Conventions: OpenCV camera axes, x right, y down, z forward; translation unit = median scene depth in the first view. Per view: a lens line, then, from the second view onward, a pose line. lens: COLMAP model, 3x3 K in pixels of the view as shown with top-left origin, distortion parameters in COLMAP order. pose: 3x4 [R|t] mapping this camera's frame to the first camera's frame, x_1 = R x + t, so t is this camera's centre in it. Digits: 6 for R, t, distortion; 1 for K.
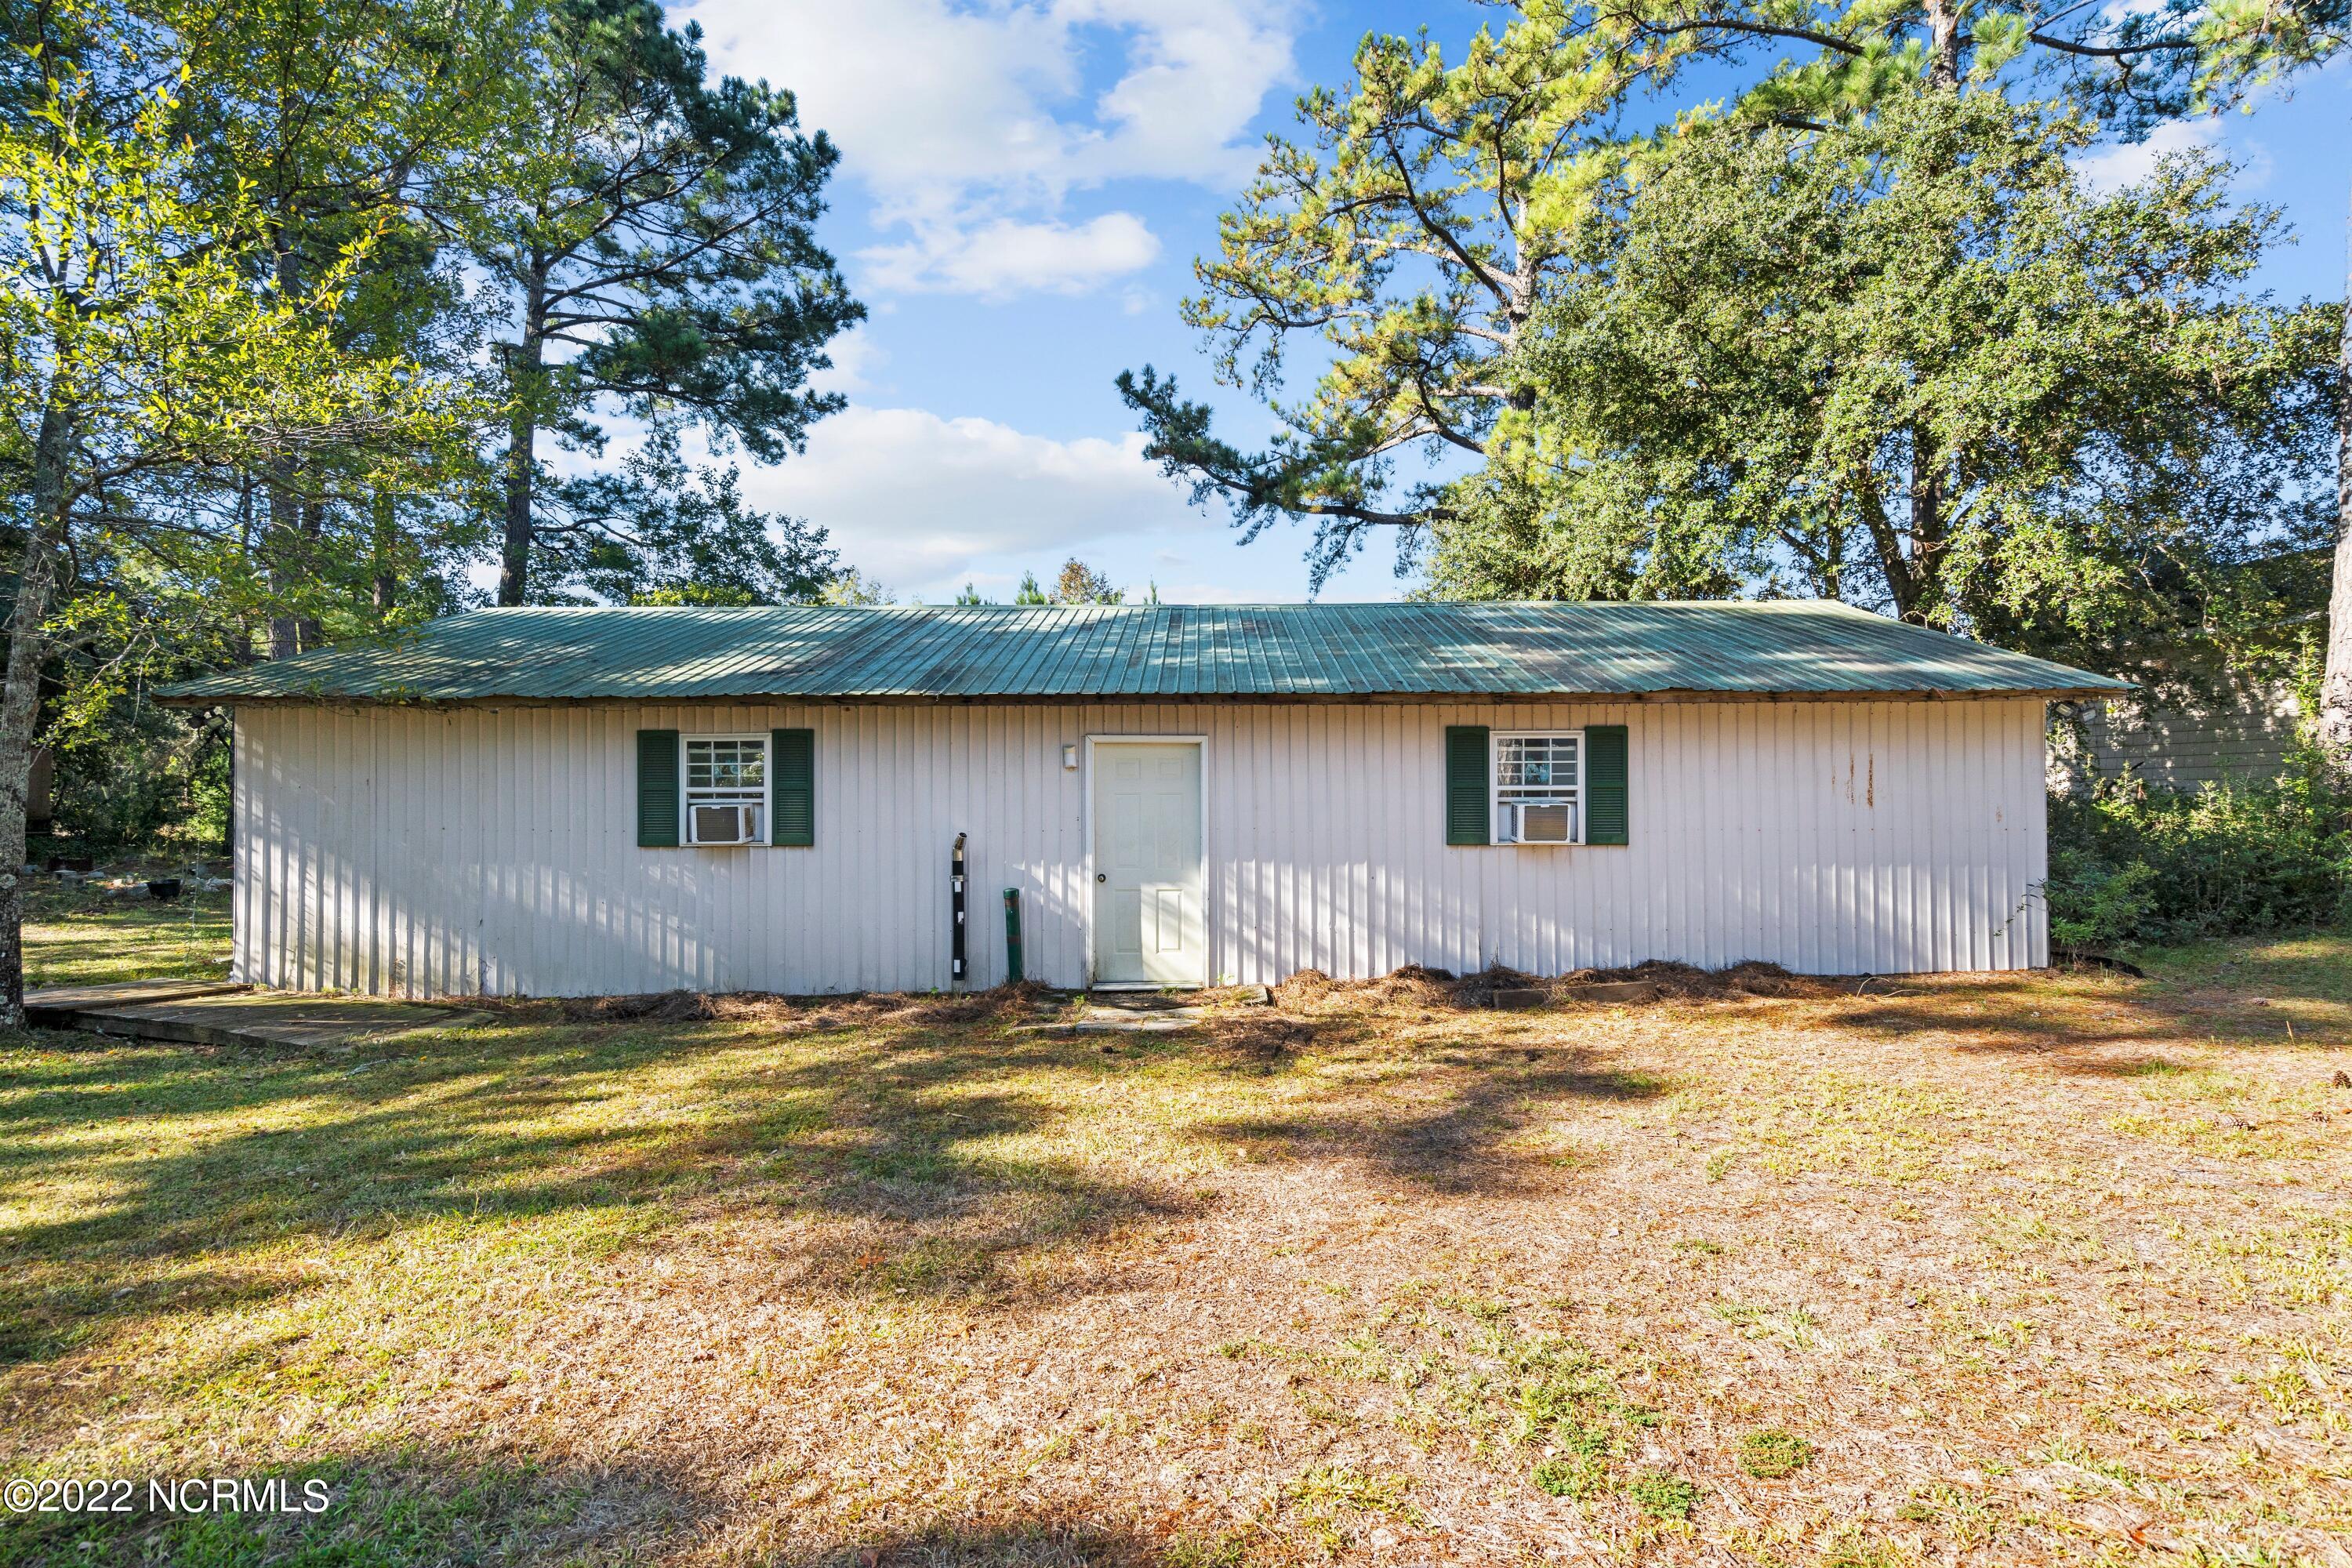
lens RADIAL K [[1137.5, 0, 1176.0], [0, 1137.5, 784.0], [0, 0, 1]] dist [0.000093, 0.000366]
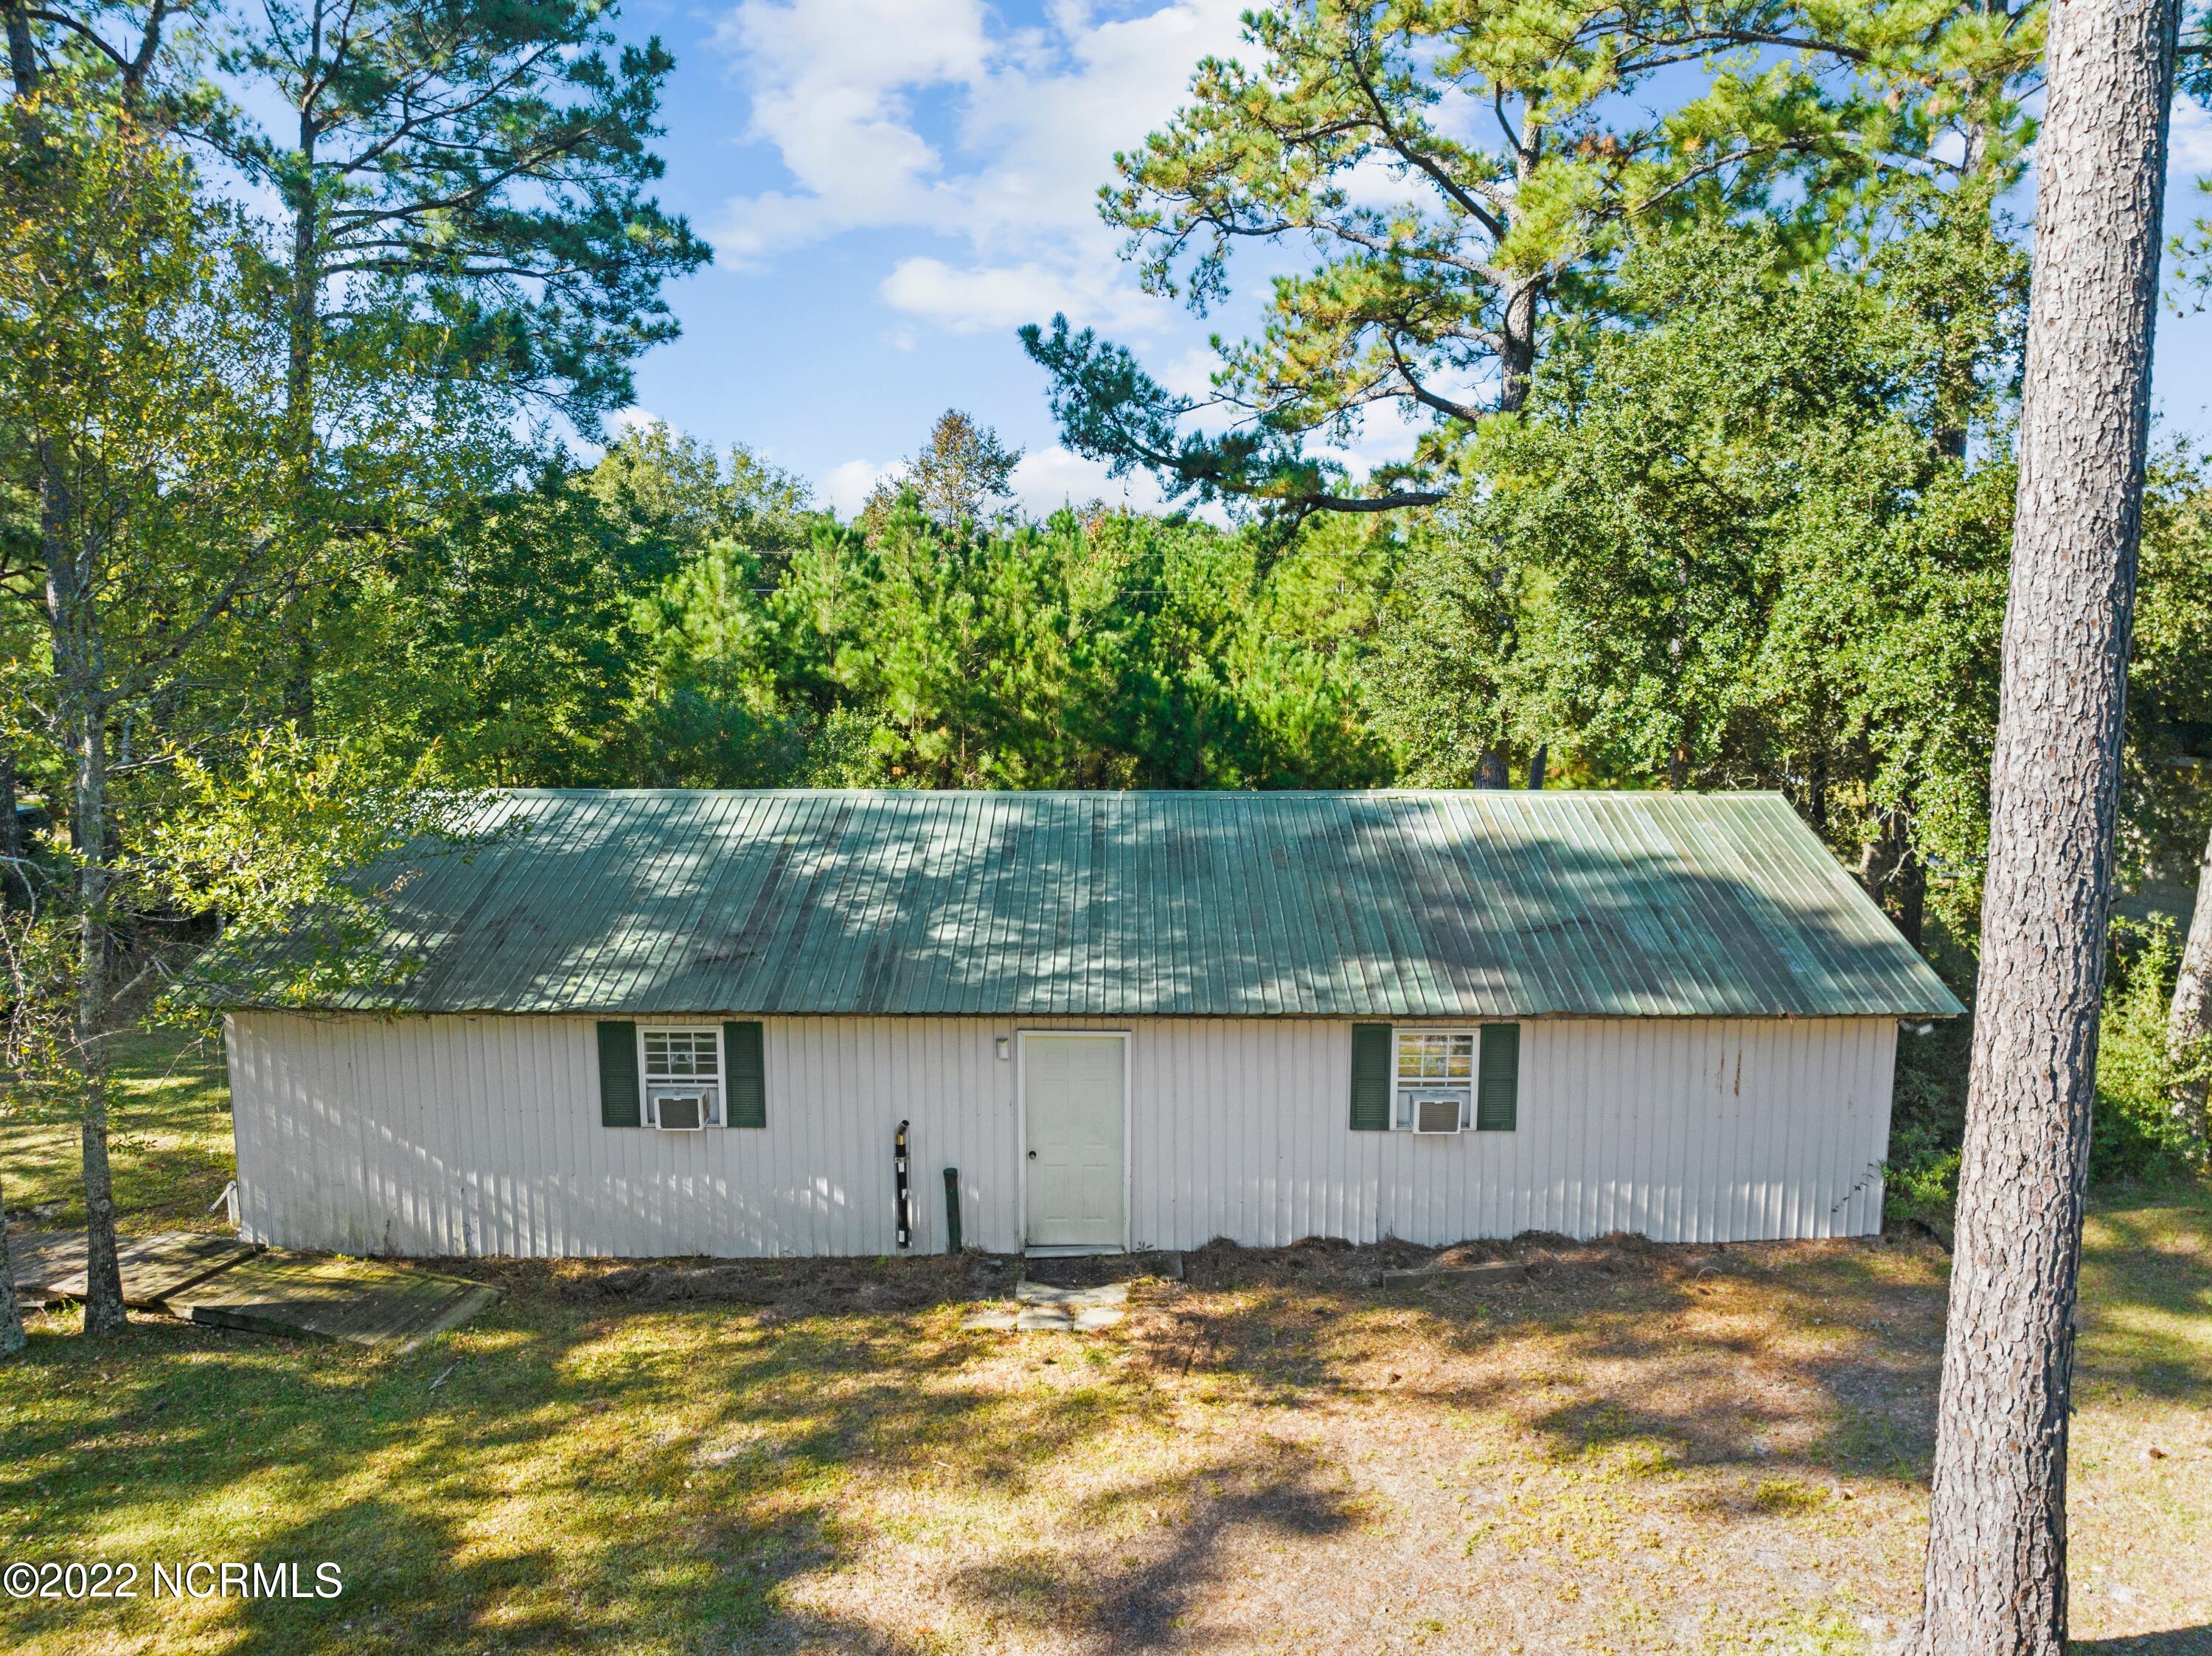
lens RADIAL K [[1581.5, 0, 1106.0], [0, 1581.5, 828.0], [0, 0, 1]] dist [0.006000, -0.105803]
pose [[0.999863, 0.004232, 0.016005, -0.020664], [-0.006558, 0.988937, 0.148193, -0.449186], [-0.015200, -0.148278, 0.988829, -0.445776]]
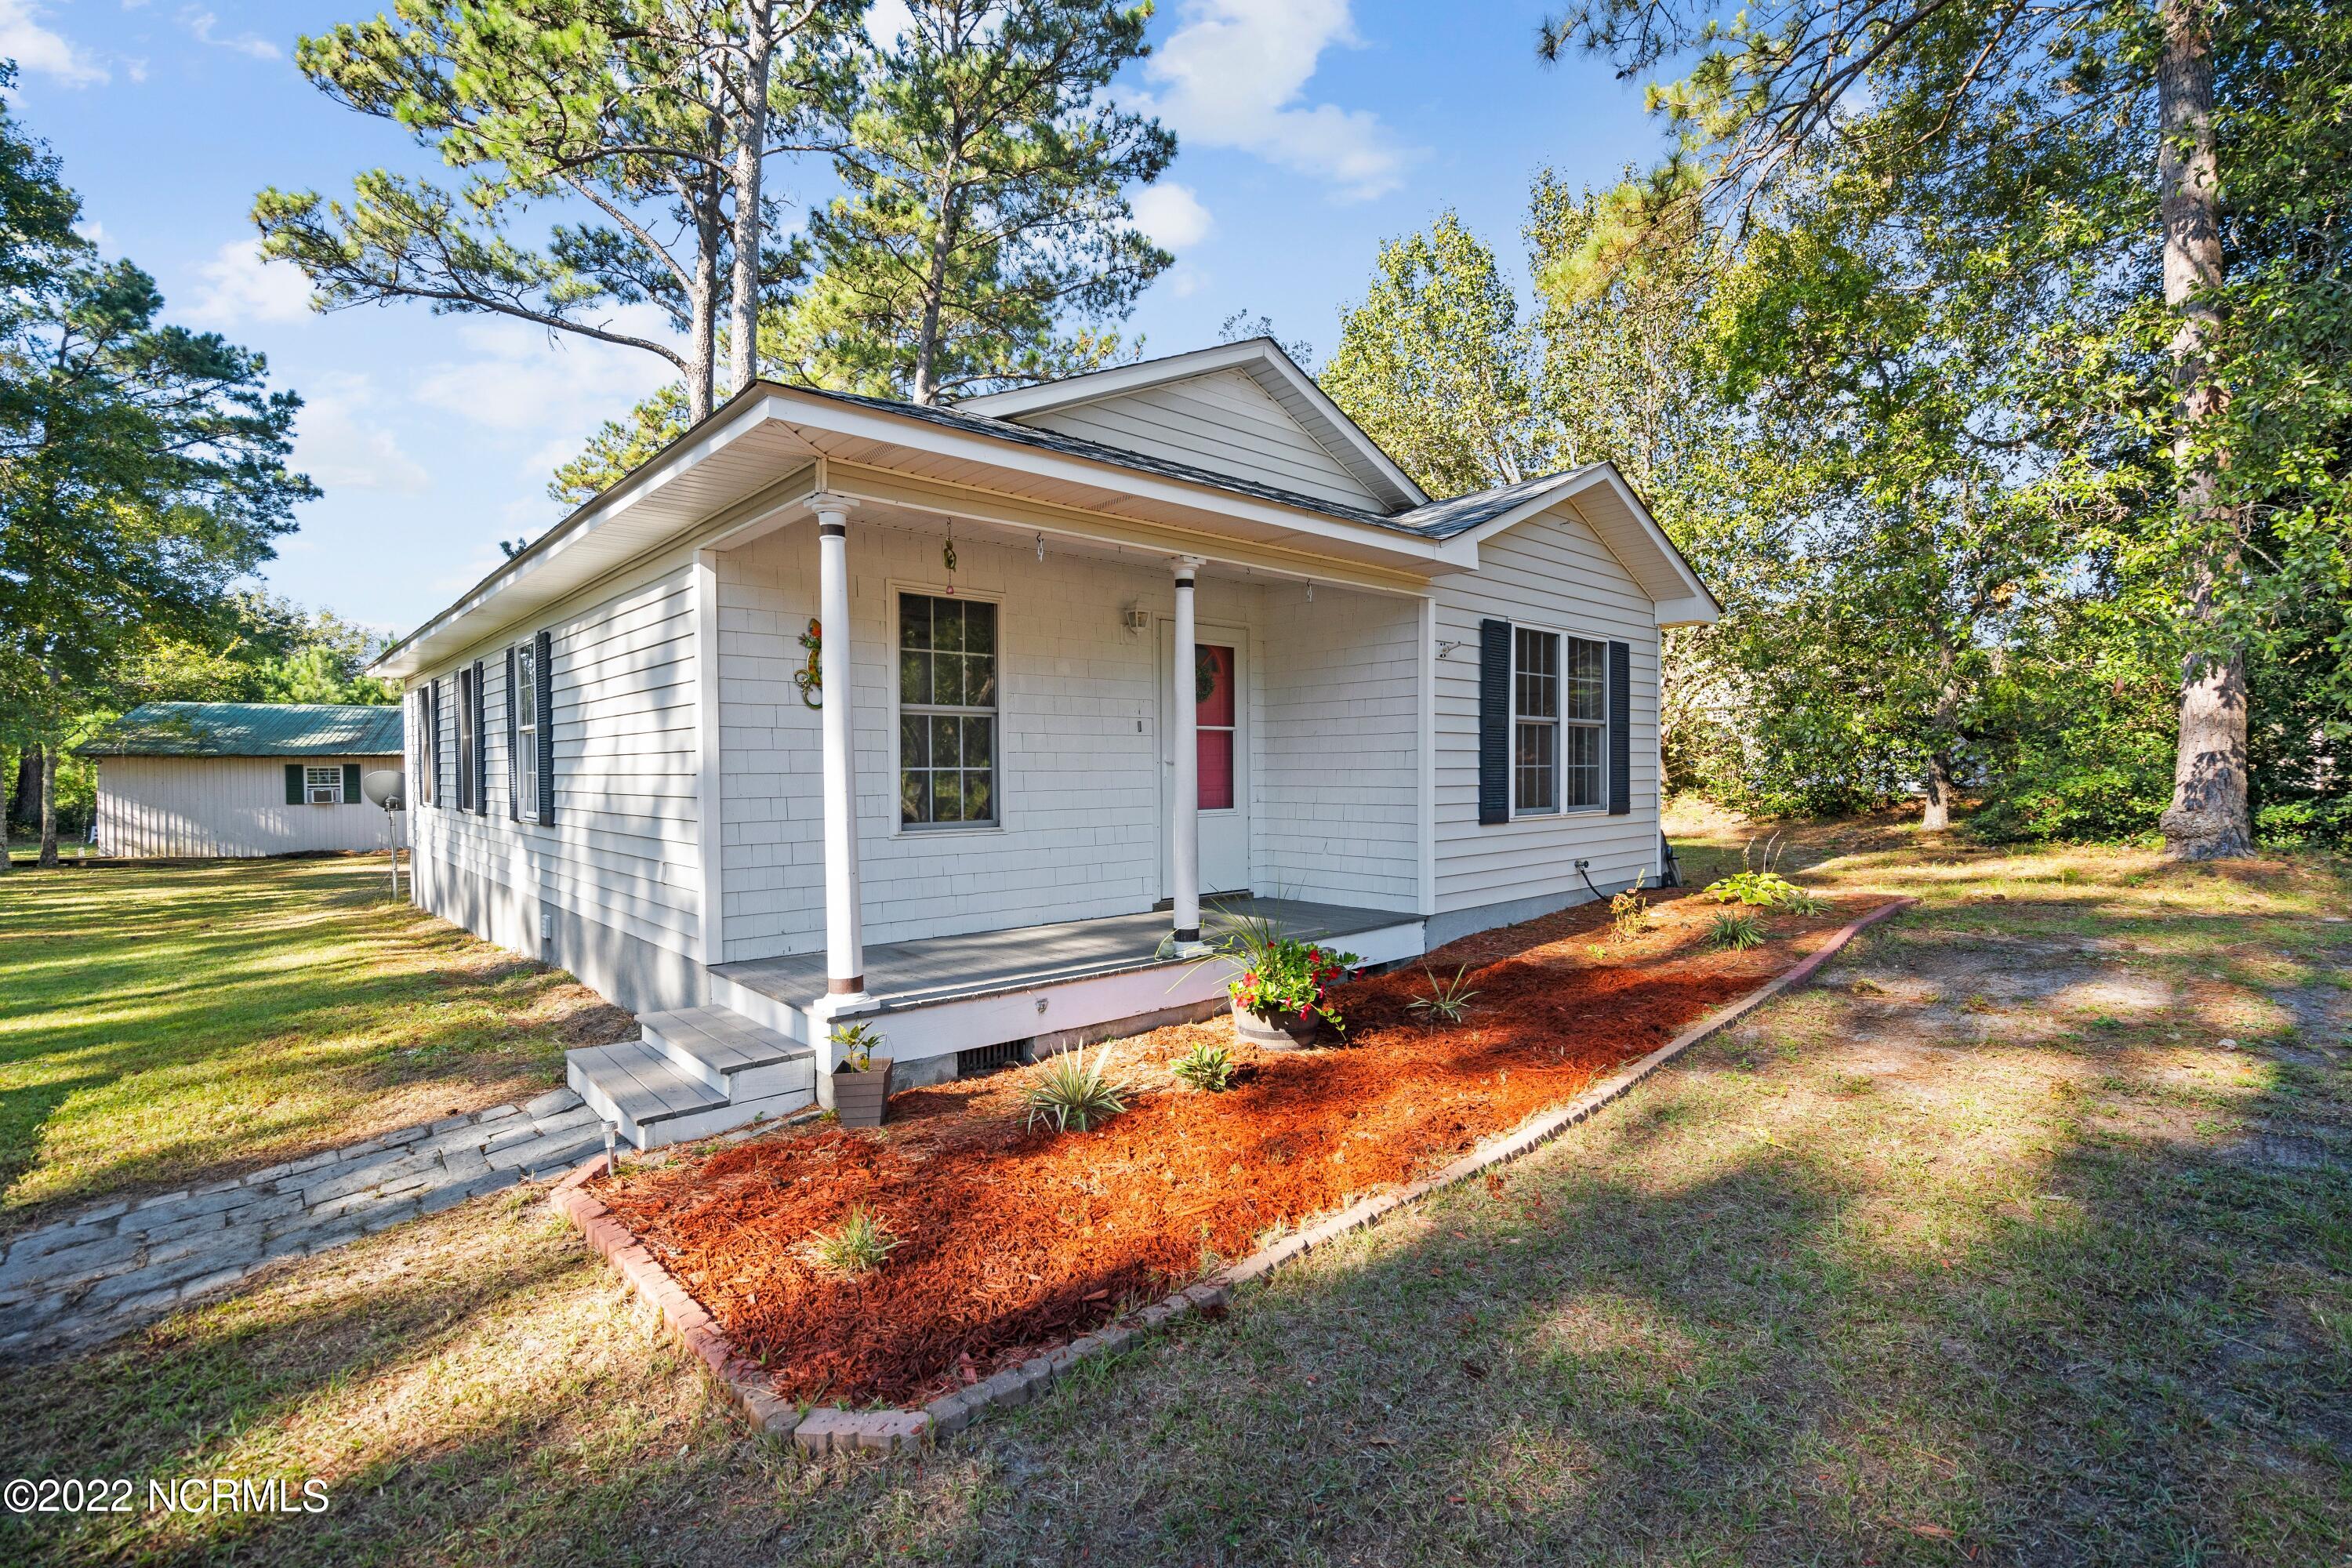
lens RADIAL K [[1048.9, 0, 1176.0], [0, 1048.9, 784.0], [0, 0, 1]] dist [0.004651, 0.001369]
pose [[0.885613, -0.005481, 0.464392, 0.297137], [-0.006314, 0.999696, 0.023841, -0.076102], [-0.464382, -0.024046, 0.885309, -2.456204]]
